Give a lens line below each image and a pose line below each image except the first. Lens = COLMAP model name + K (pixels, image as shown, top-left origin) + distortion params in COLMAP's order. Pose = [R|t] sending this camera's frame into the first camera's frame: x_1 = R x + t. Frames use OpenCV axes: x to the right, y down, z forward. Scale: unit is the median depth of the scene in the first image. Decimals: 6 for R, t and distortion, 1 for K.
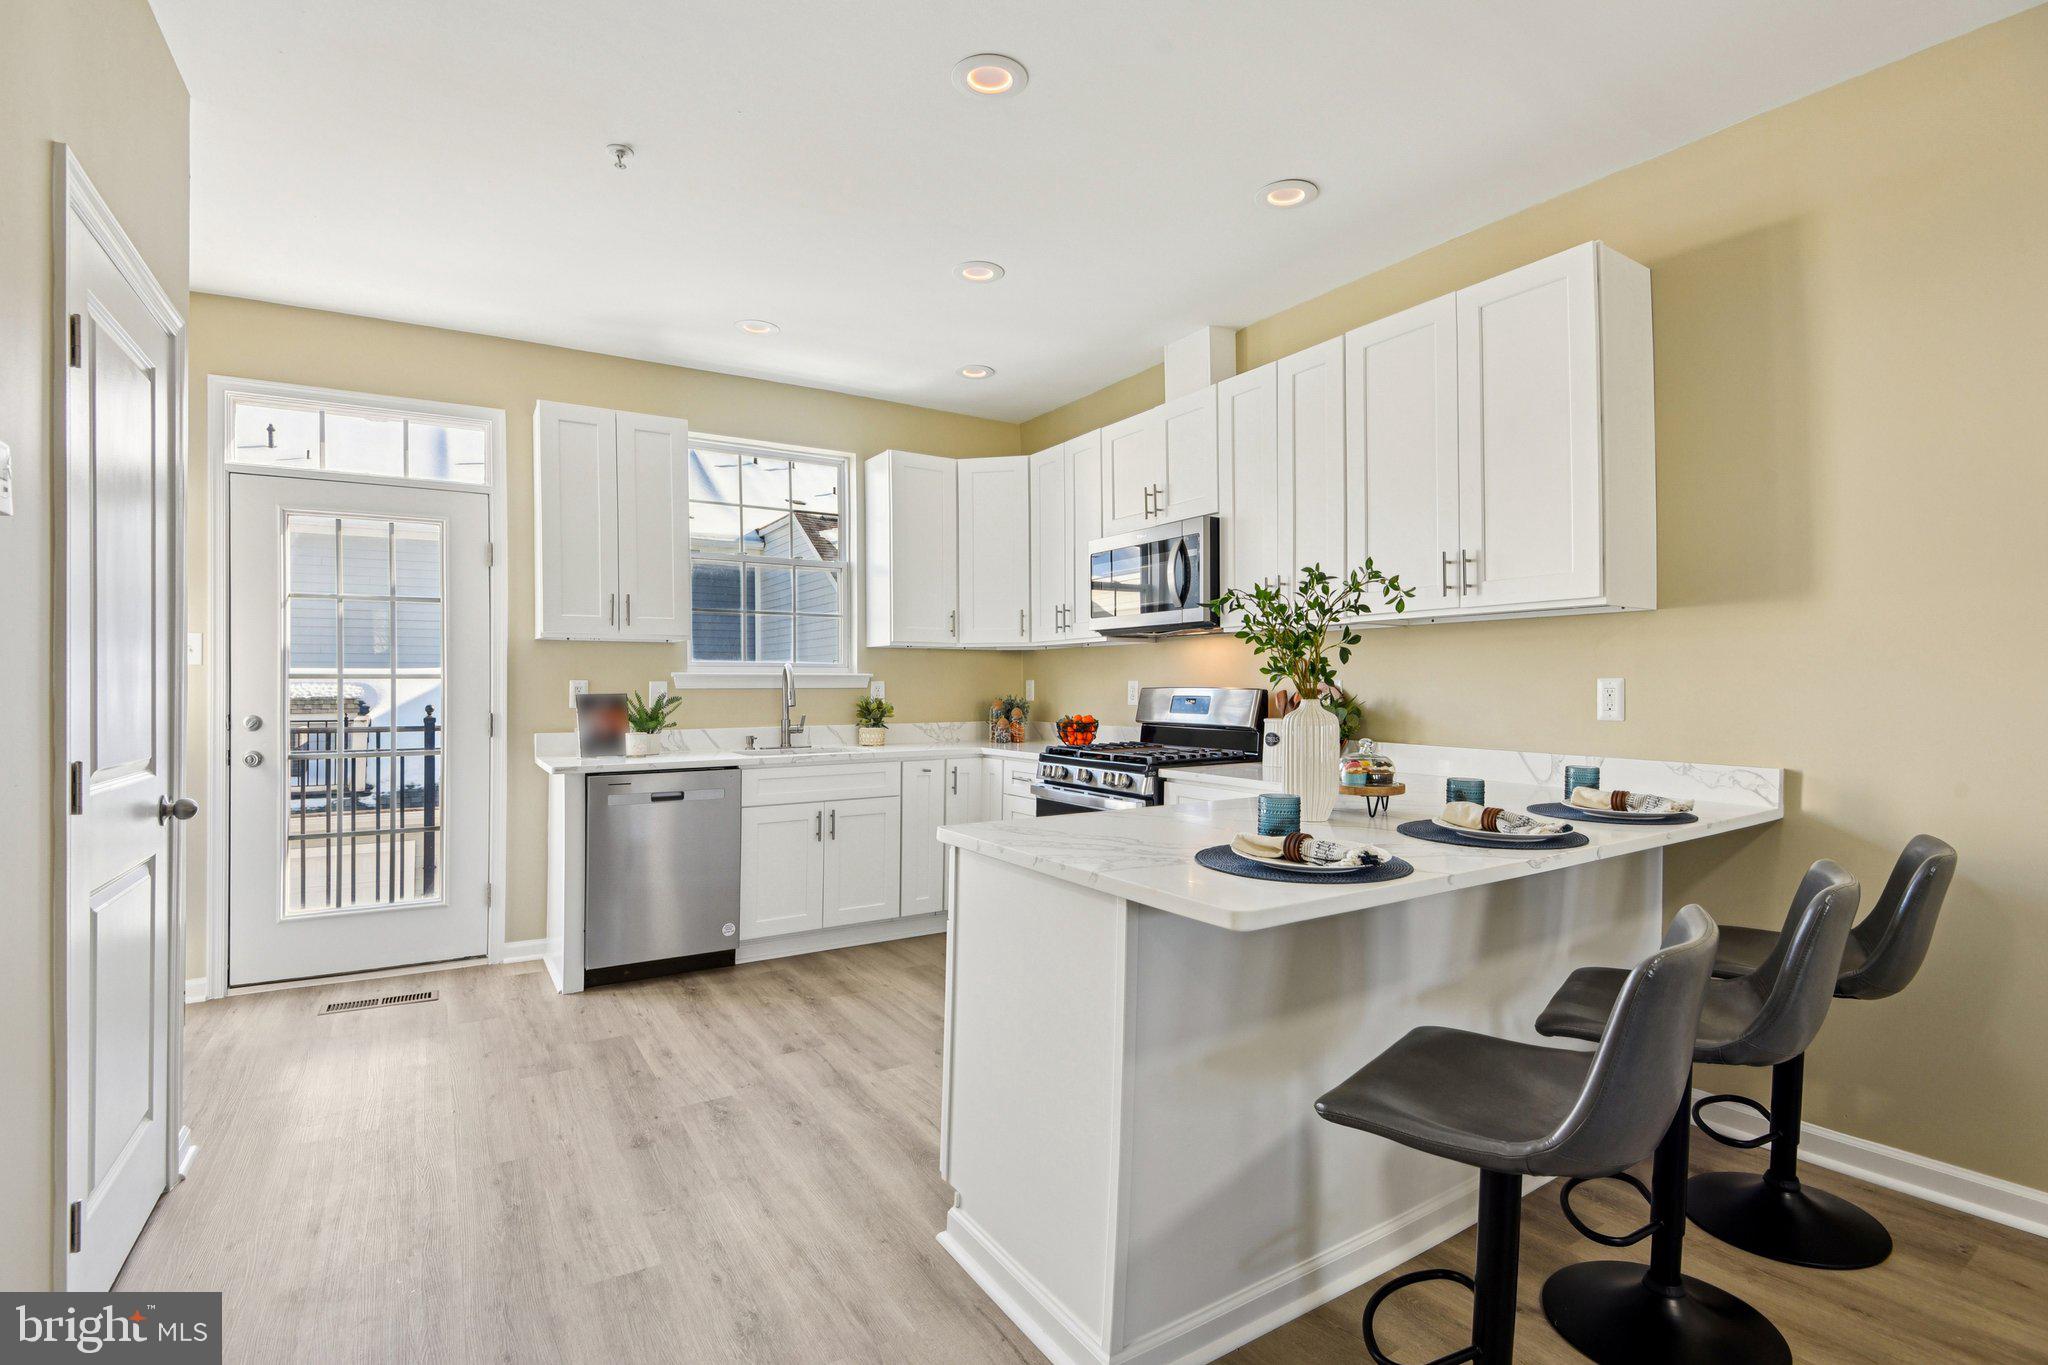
lens RADIAL K [[954.1, 0, 1017.9], [0, 954.1, 690.6], [0, 0, 1]] dist [-0.000149, -0.024108]
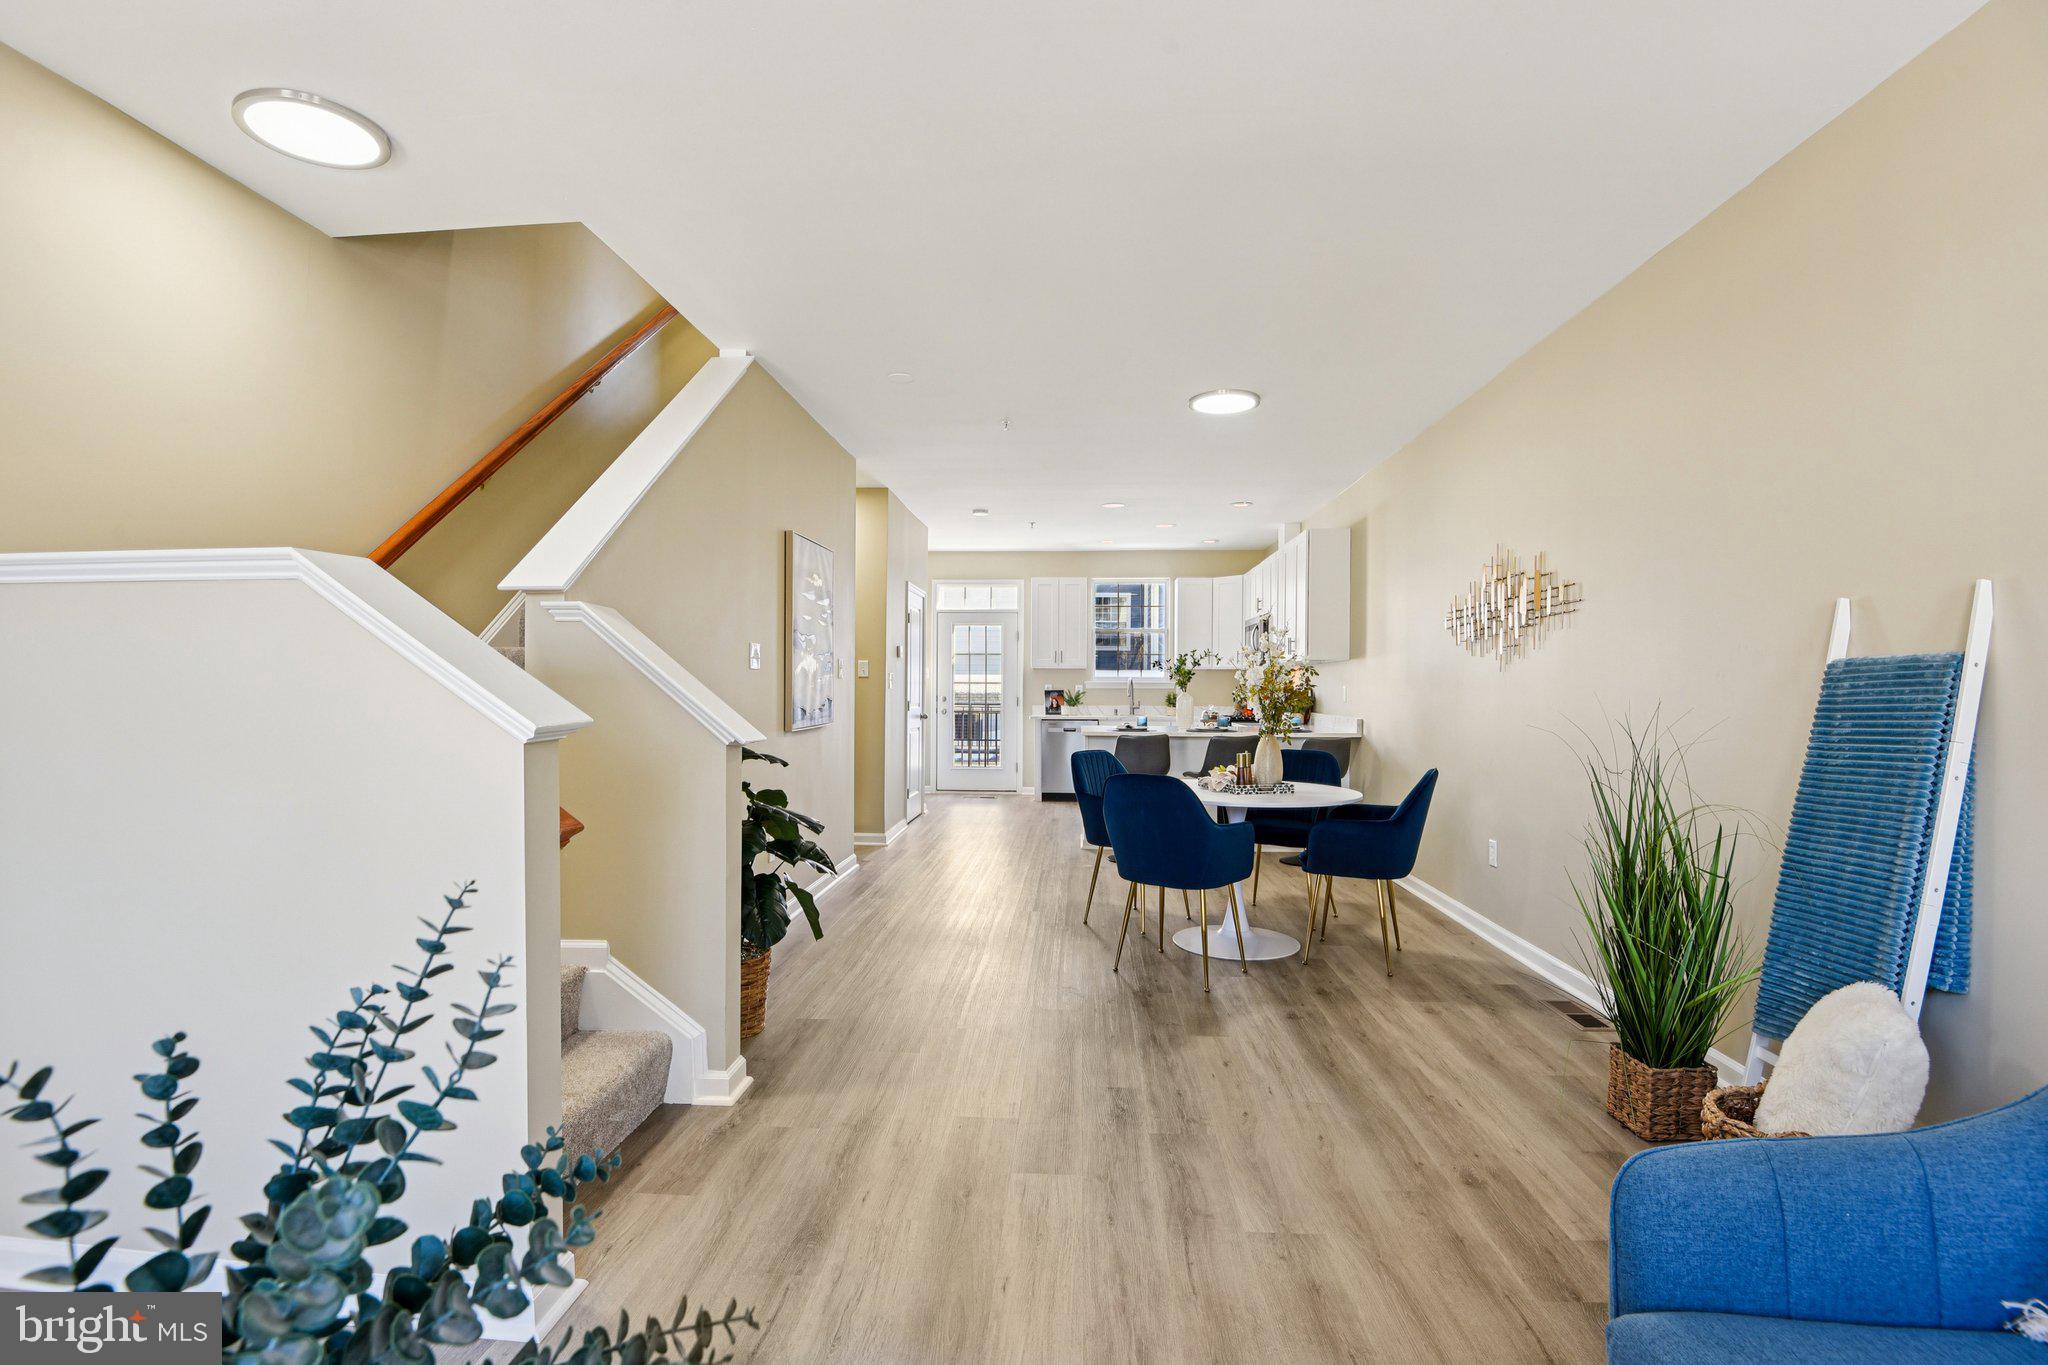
lens RADIAL K [[941.2, 0, 1024.0], [0, 941.2, 682.5], [0, 0, 1]] dist [-0.018425, -0.020738]
pose [[0.815428, 0.000365, -0.578858, 0.957419], [-0.008089, 0.999909, -0.010764, 0.011493], [0.578802, 0.013460, 0.815357, -1.094017]]
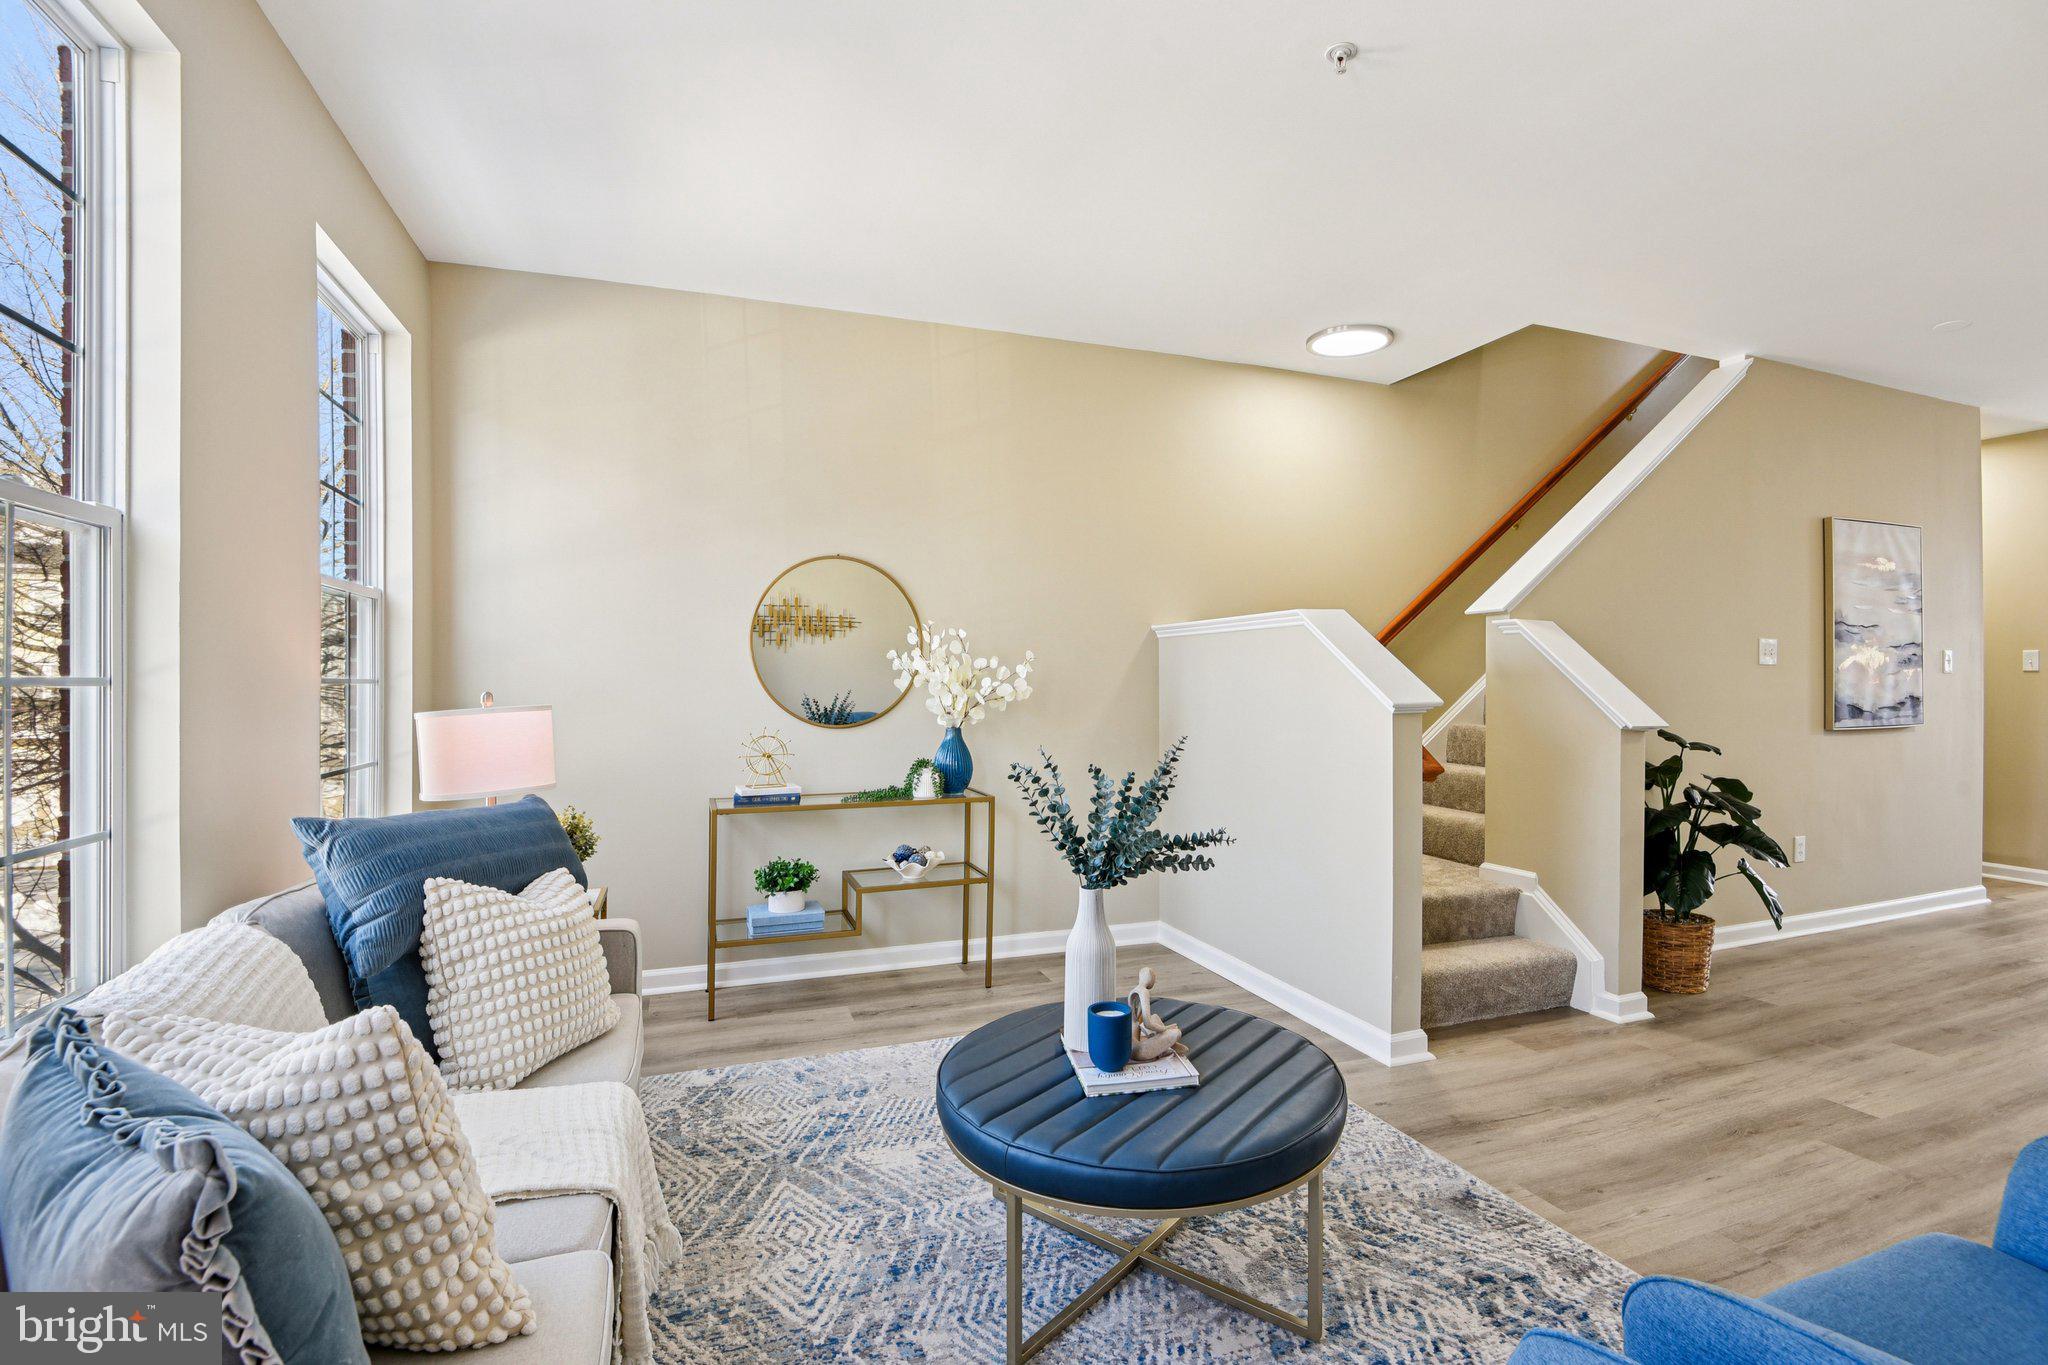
lens RADIAL K [[949.4, 0, 1022.0], [0, 949.4, 692.8], [0, 0, 1]] dist [-0.018500, -0.022399]
pose [[-0.207066, 0.014414, -0.978221, 1.305053], [-0.009653, 0.999813, 0.016775, 0.009607], [0.978279, 0.012916, -0.206888, -1.013303]]
